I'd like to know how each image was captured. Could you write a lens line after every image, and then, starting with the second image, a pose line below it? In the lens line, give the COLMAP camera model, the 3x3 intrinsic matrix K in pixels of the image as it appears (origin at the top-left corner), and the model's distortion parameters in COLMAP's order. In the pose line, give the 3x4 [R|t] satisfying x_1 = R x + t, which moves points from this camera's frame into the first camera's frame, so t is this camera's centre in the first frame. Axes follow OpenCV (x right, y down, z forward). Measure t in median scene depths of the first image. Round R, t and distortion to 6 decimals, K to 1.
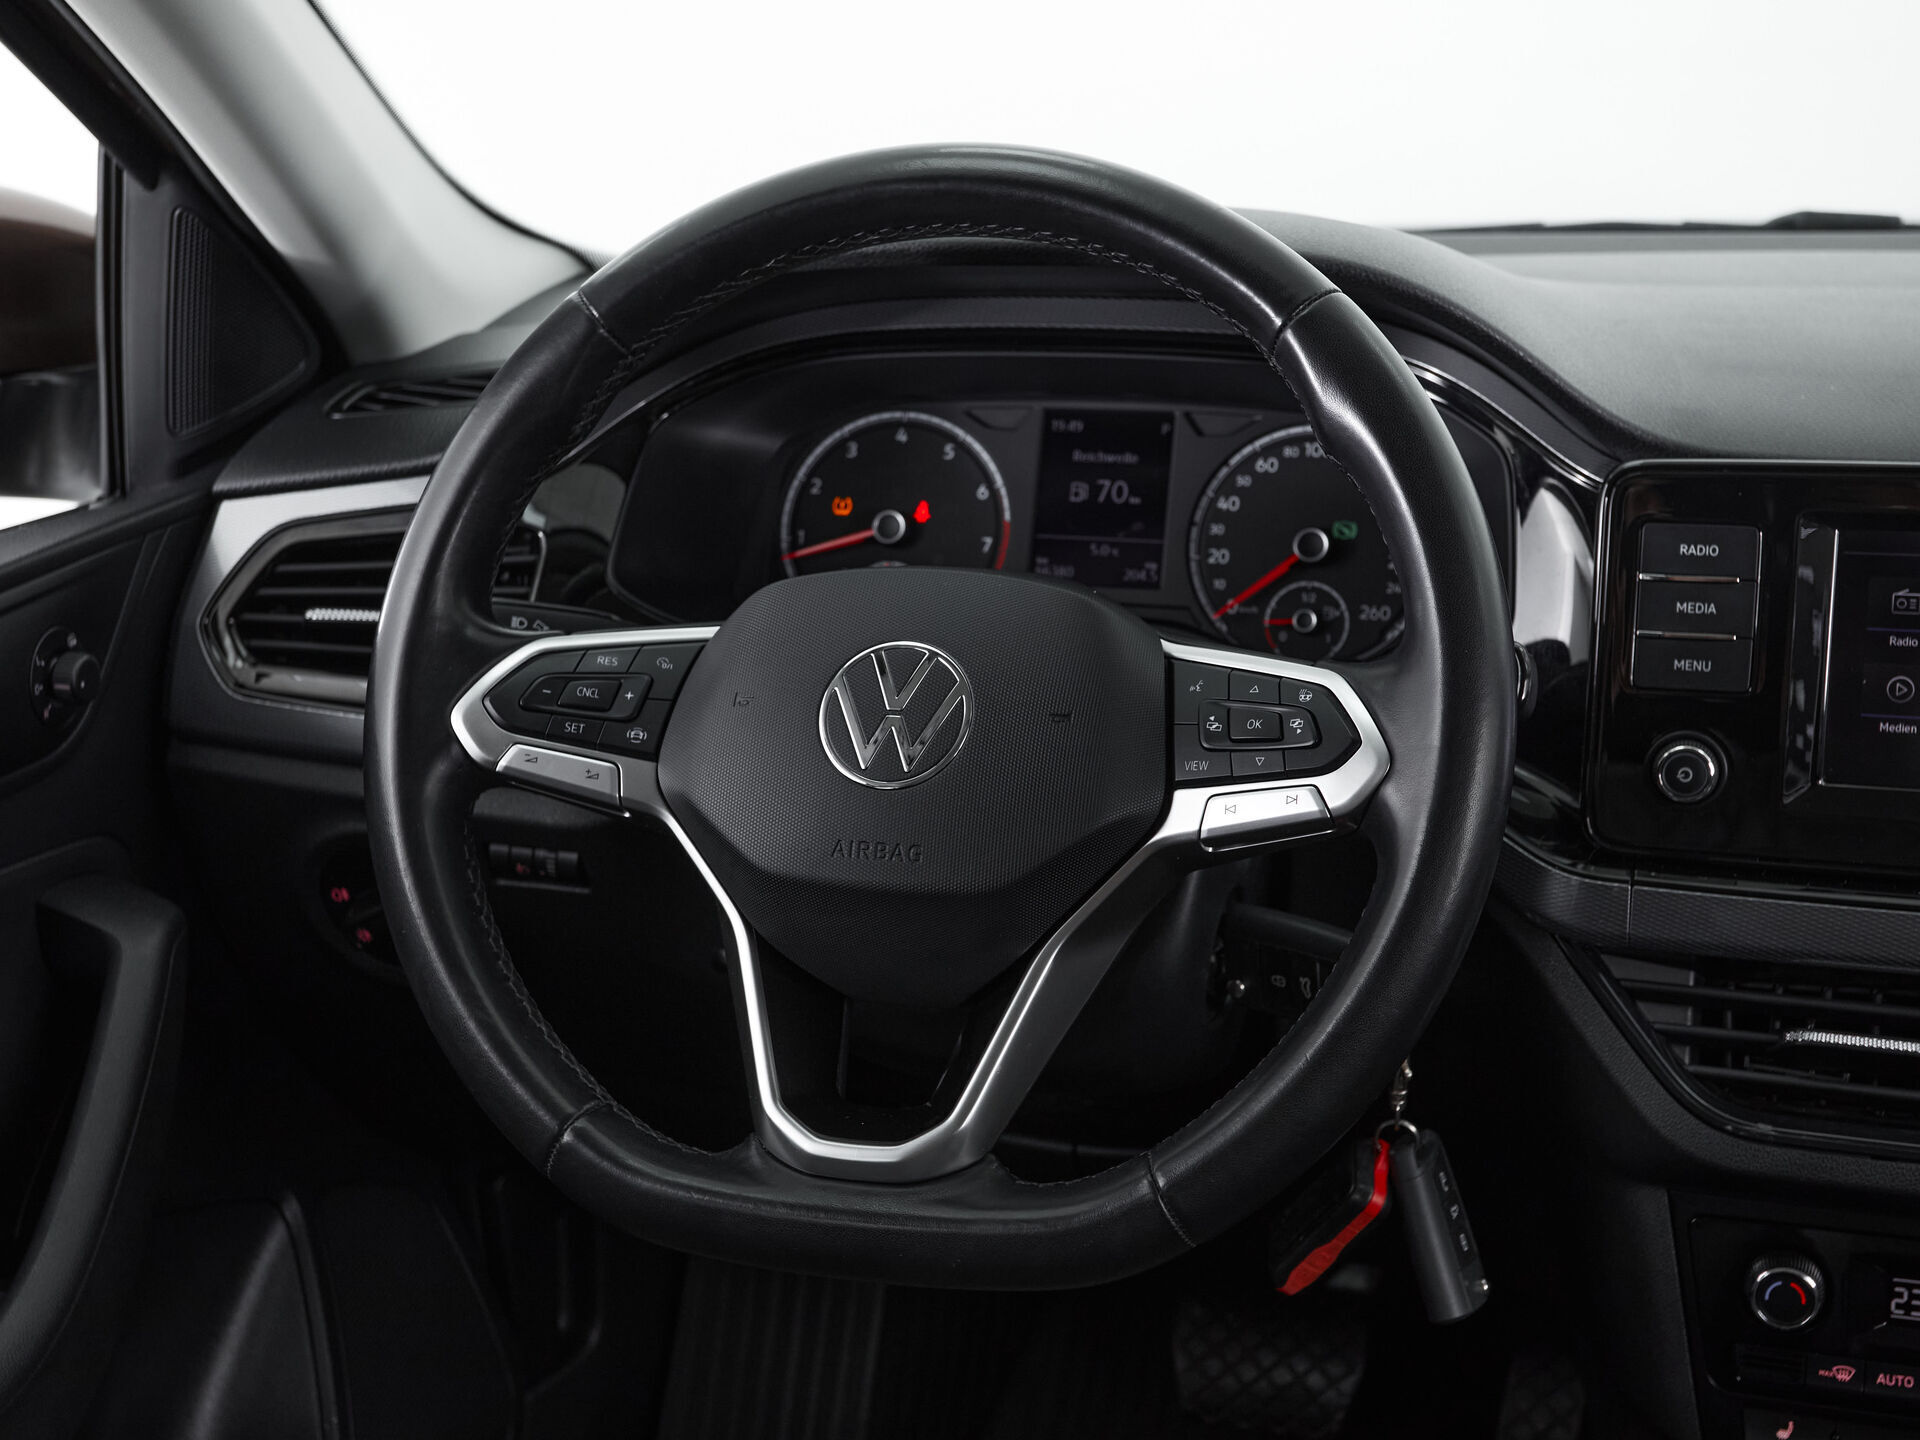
lens RADIAL K [[2679.6, 0, 900.1], [0, 2679.6, 745.5], [0, 0, 1]] dist [0.027564, 0.000000]
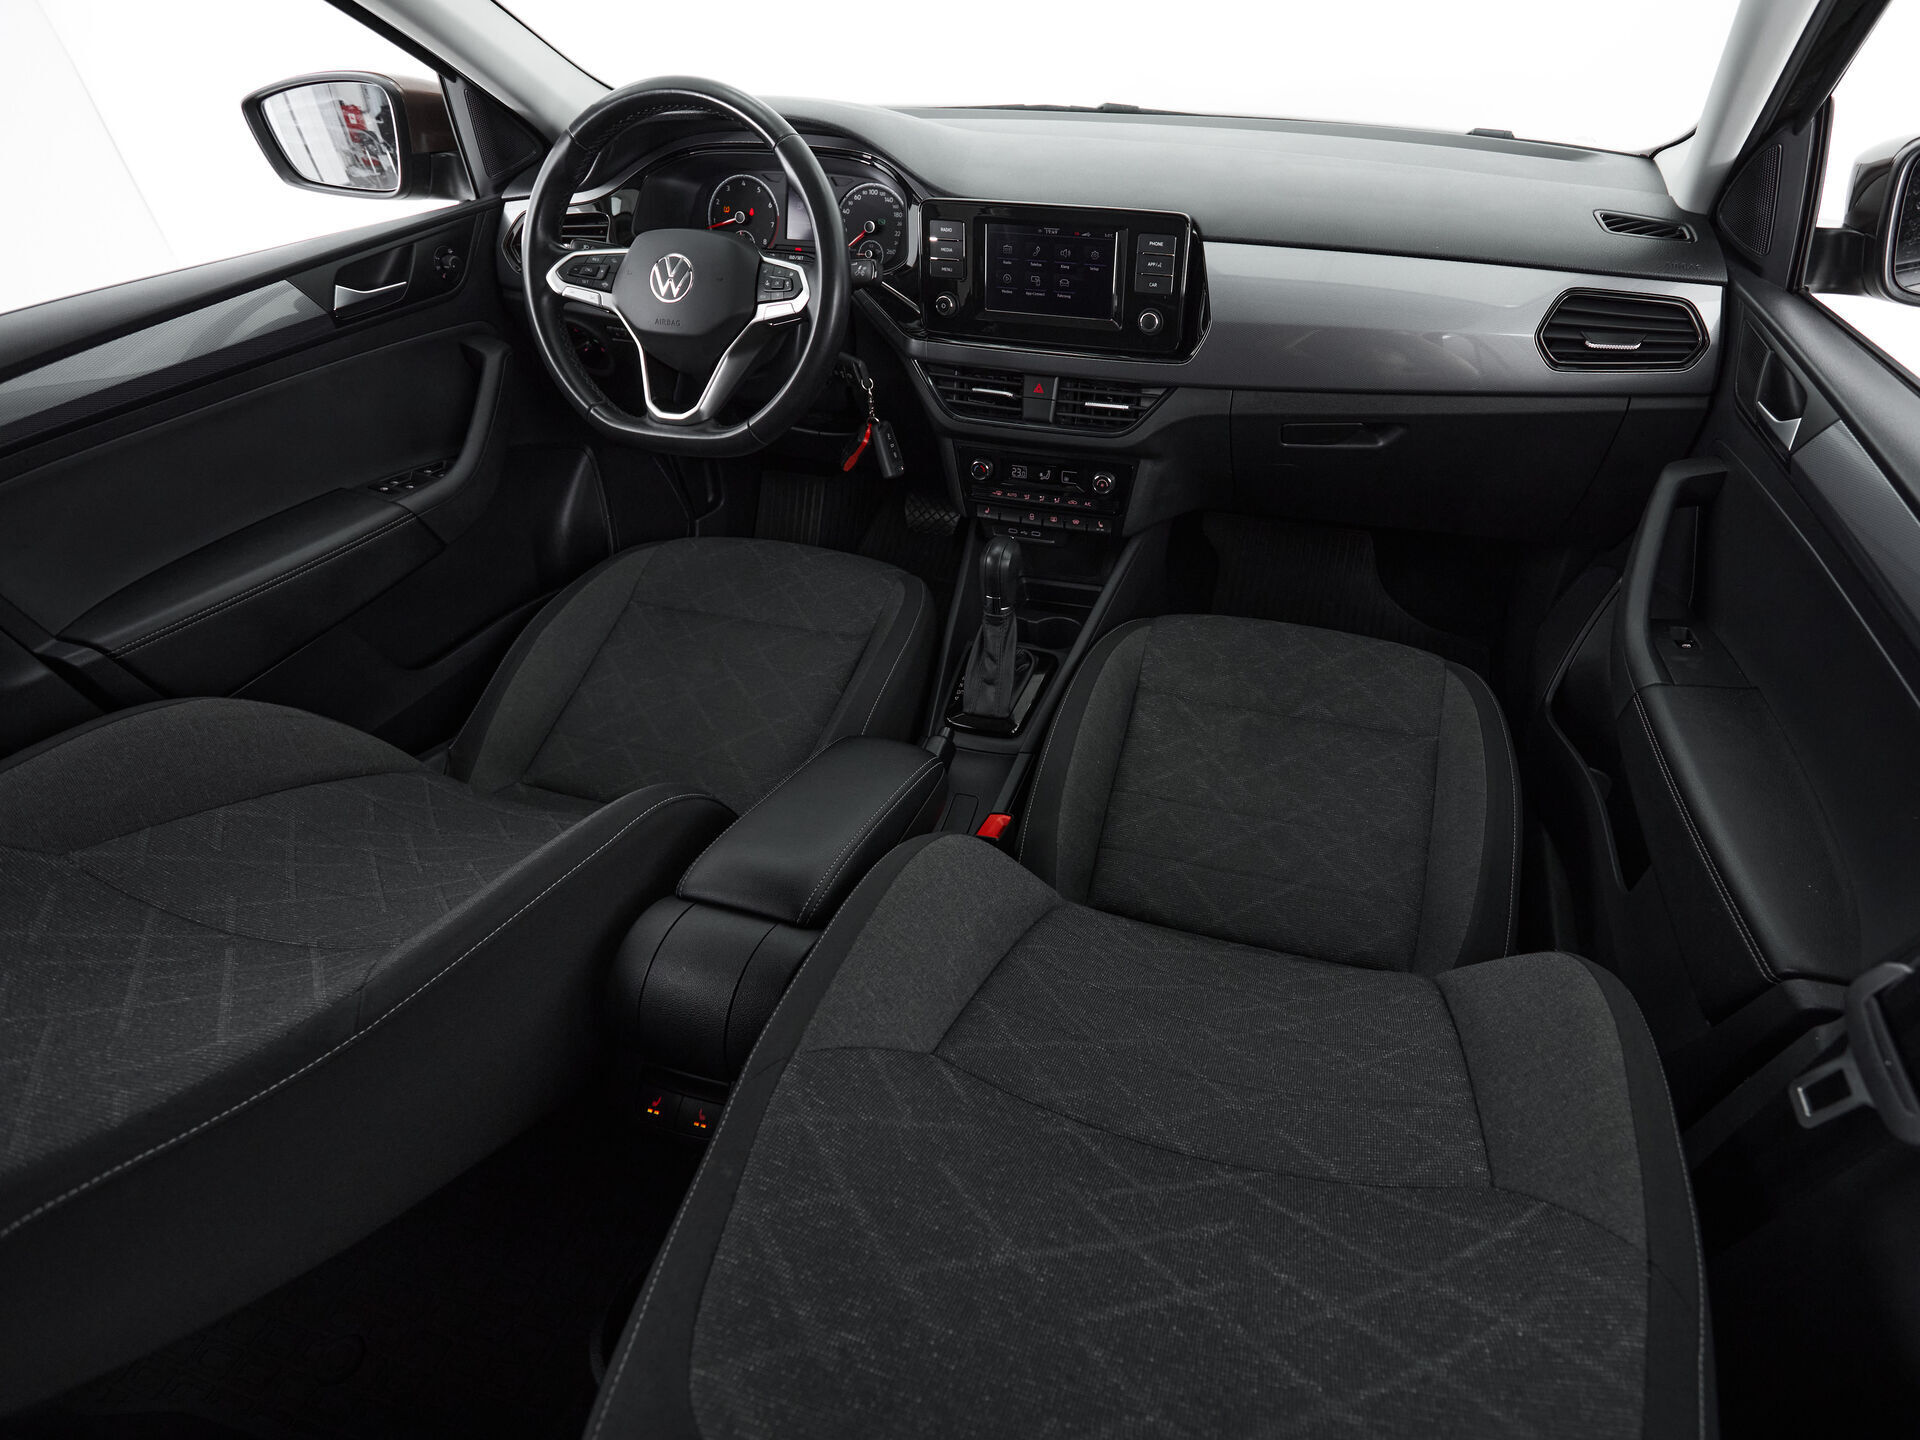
lens RADIAL K [[1011.0, 0, 1092.5], [0, 1011.0, 717.4], [0, 0, 1]] dist [-0.000706, -0.002822]
pose [[0.999175, 0.005694, 0.040206, 0.421074], [-0.019742, 0.933347, 0.358433, 0.033436], [-0.035485, -0.358932, 0.932689, -0.323673]]
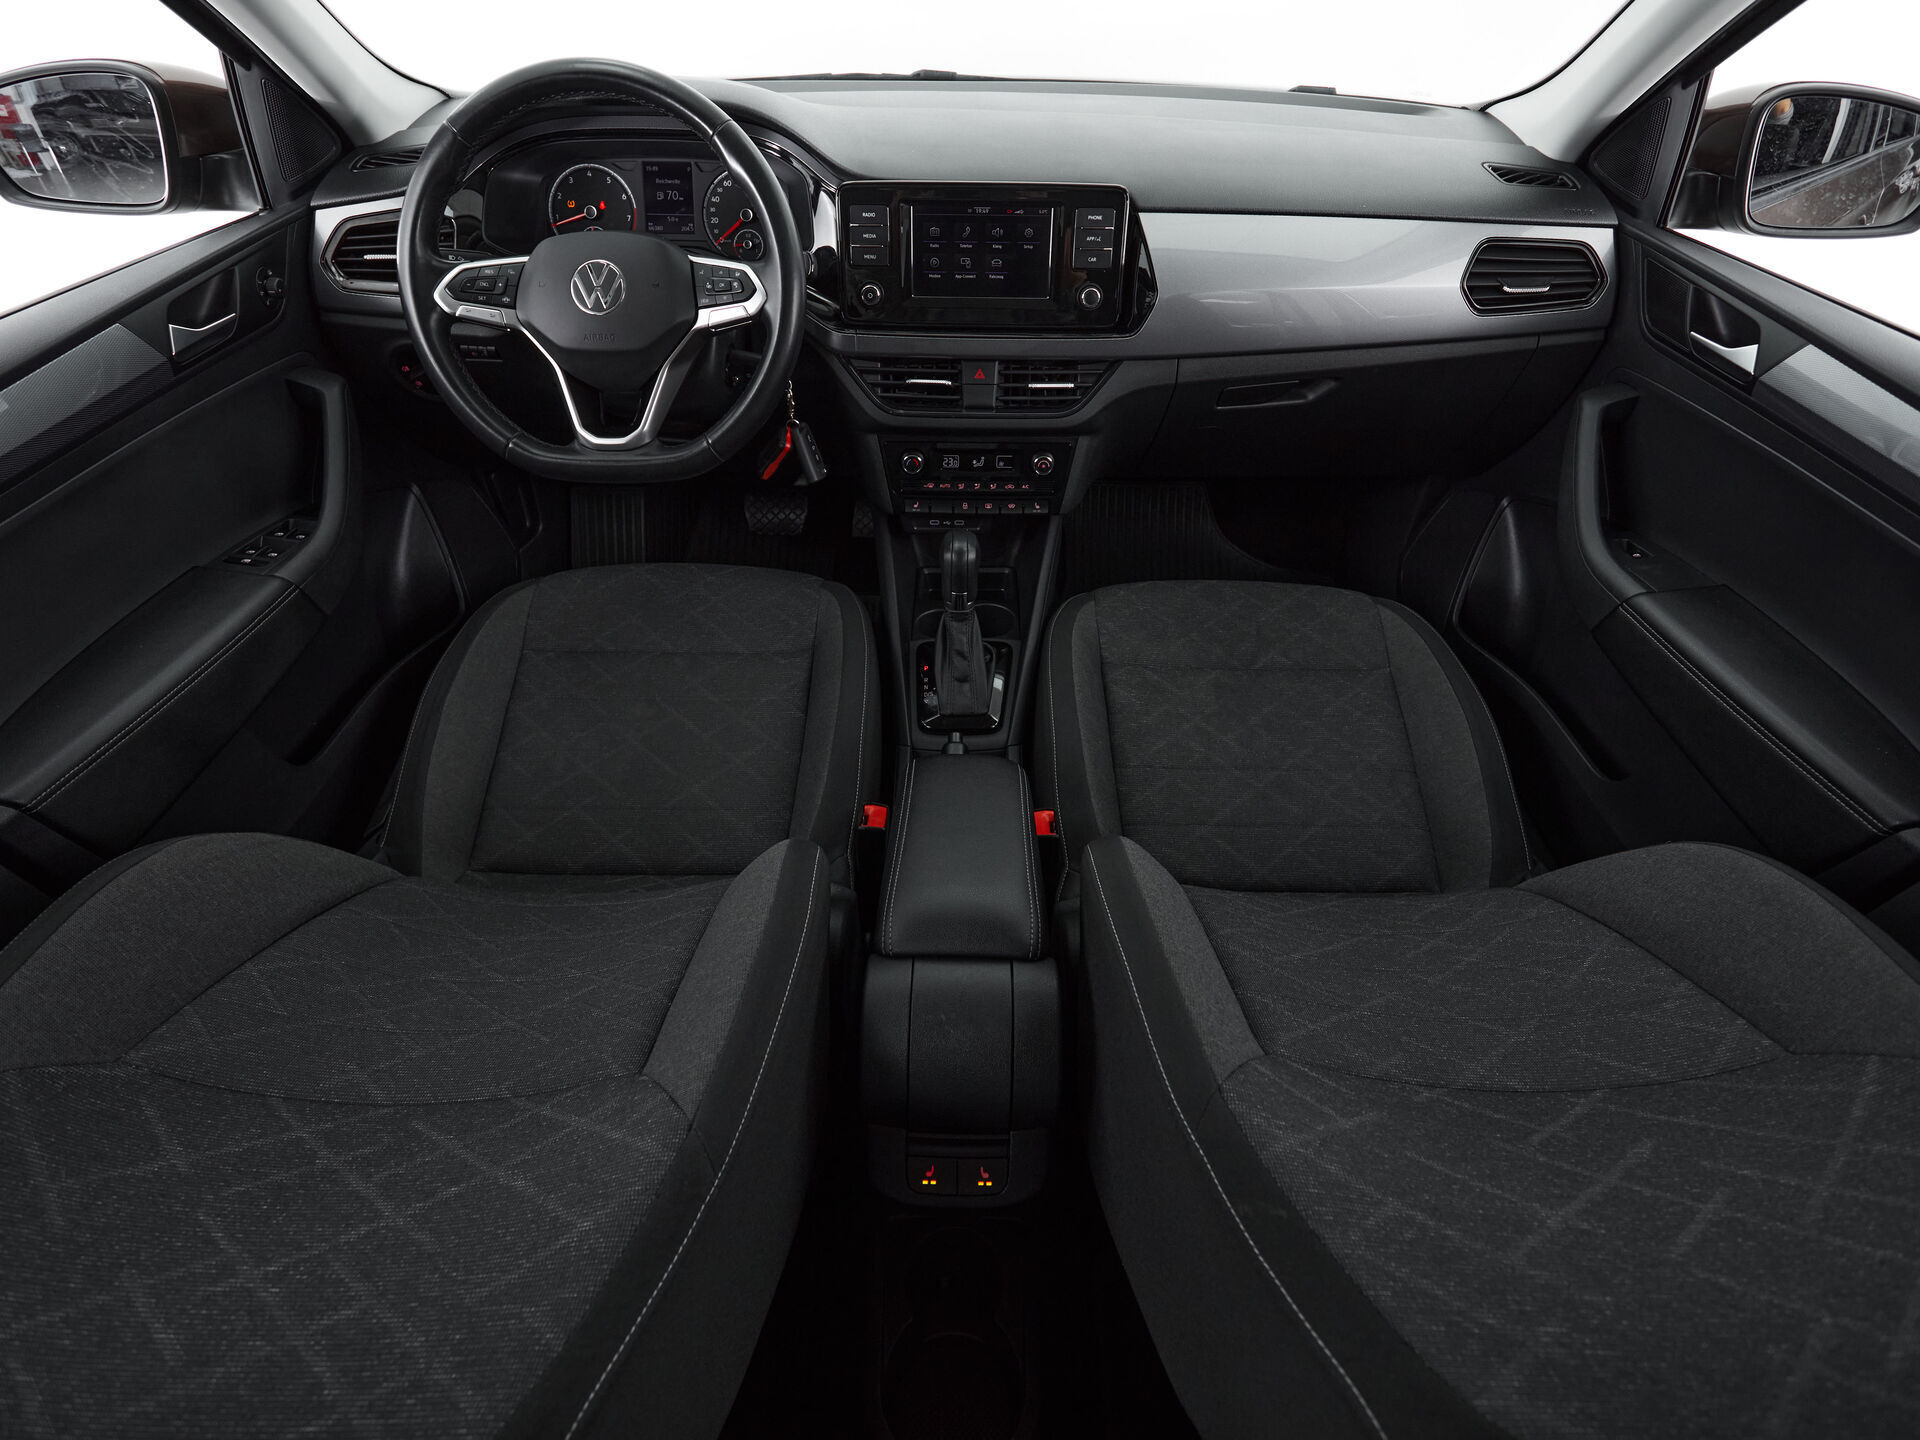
lens RADIAL K [[1011.0, 0, 955.4], [0, 1011.0, 716.7], [0, 0, 1]] dist [-0.000706, -0.002822]
pose [[0.959211, -0.151168, 0.238877, 0.034573], [0.046797, 0.918265, 0.393191, 0.003025], [-0.278790, -0.365974, 0.887884, -0.236364]]
